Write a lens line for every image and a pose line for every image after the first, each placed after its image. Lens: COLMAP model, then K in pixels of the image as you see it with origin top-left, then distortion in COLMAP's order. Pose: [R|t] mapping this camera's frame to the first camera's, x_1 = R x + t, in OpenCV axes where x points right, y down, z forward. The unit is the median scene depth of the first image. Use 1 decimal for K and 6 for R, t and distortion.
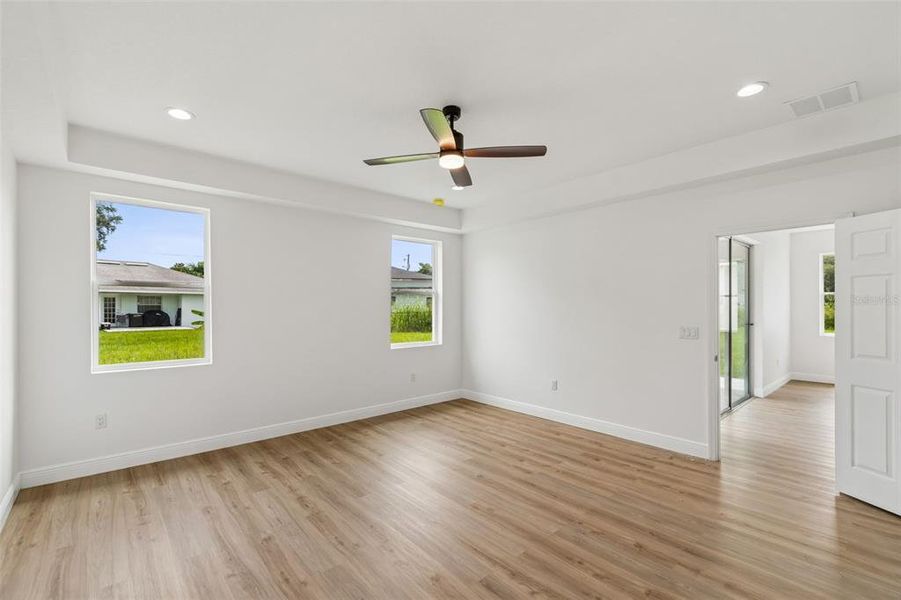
lens RADIAL K [[401.7, 0, 449.0], [0, 401.7, 299.2], [0, 0, 1]] dist [0.002663, -0.000496]
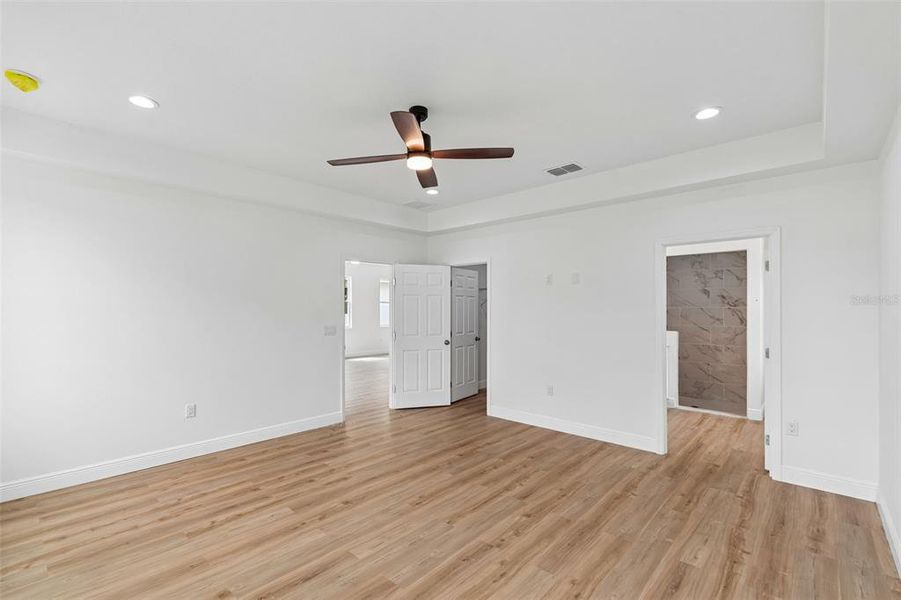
lens RADIAL K [[400.8, 0, 440.1], [0, 400.8, 316.8], [0, 0, 1]] dist [-0.002908, -0.000251]
pose [[-0.104062, -0.015108, 0.994456, -0.710684], [-0.020025, 0.999714, 0.013093, 0.014359], [-0.994369, -0.018551, -0.104335, 0.780972]]
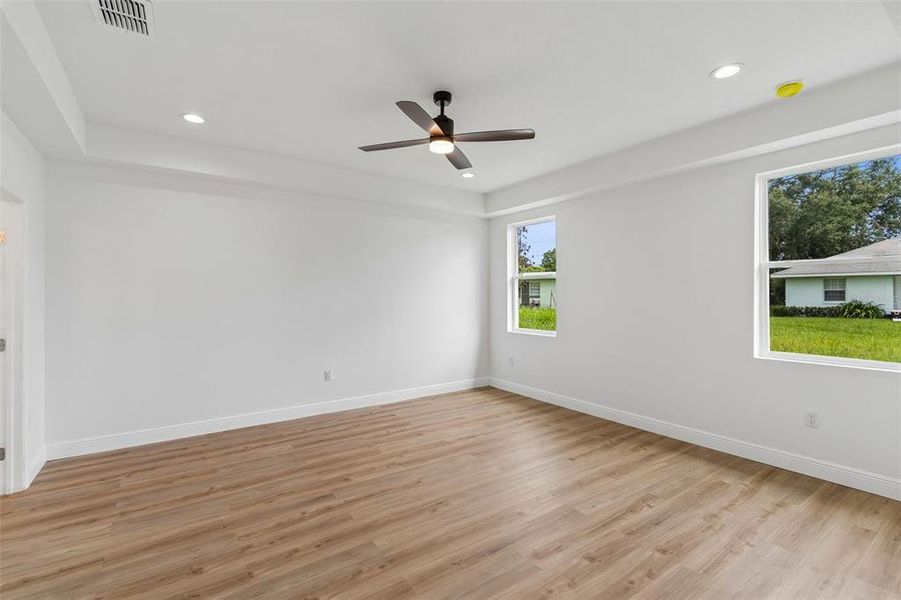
lens RADIAL K [[402.5, 0, 446.0], [0, 402.5, 295.8], [0, 0, 1]] dist [0.002548, -0.000807]
pose [[-0.111827, 0.006494, -0.993706, 0.743078], [0.020842, 0.999774, 0.004189, 0.018056], [0.993509, -0.020242, -0.111937, 0.832237]]
